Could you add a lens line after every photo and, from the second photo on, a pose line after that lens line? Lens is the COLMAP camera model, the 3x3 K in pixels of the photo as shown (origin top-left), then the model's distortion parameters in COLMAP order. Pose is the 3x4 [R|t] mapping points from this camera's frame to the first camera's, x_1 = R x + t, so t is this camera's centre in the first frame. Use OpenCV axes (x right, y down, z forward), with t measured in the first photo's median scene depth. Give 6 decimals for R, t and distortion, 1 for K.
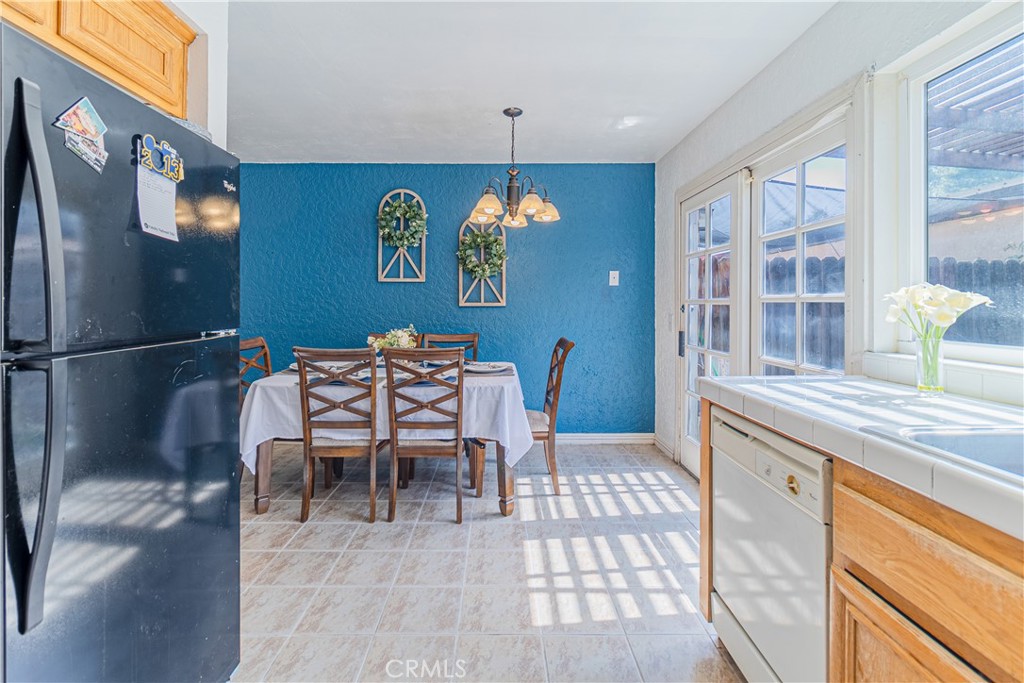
lens RADIAL K [[479.1, 0, 509.5], [0, 479.1, 316.5], [0, 0, 1]] dist [0.000010, 0.000697]
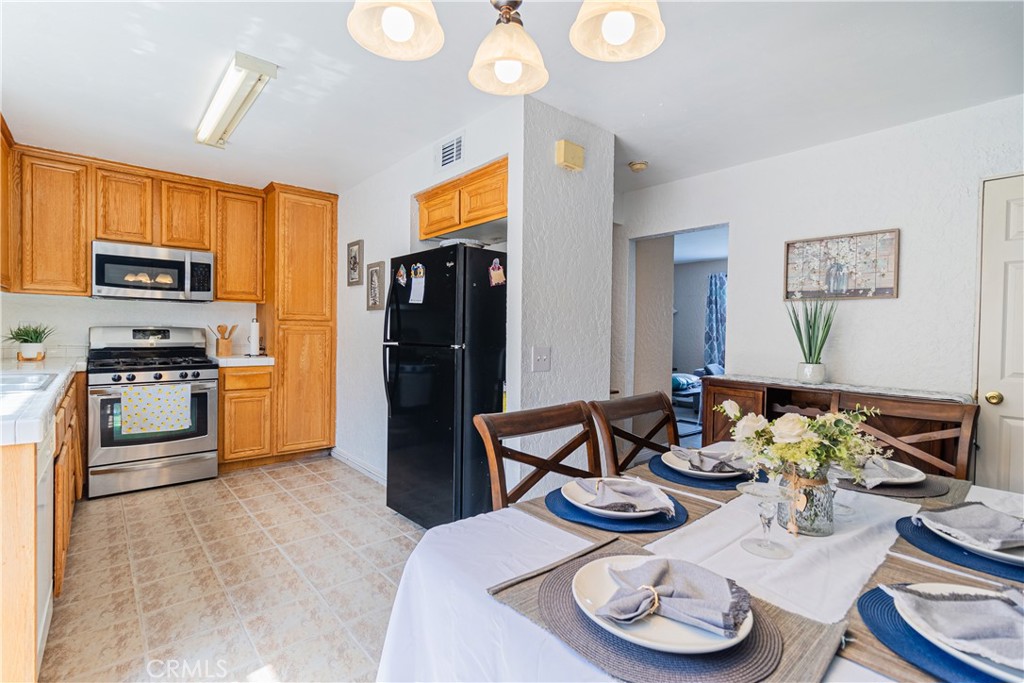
lens RADIAL K [[476.5, 0, 512.1], [0, 476.5, 334.0], [0, 0, 1]] dist [-0.000234, 0.000295]
pose [[-0.767669, -0.002041, -0.640843, 0.363674], [-0.025395, 0.999306, 0.027238, -0.068568], [0.640343, 0.037184, -0.767189, 2.506350]]
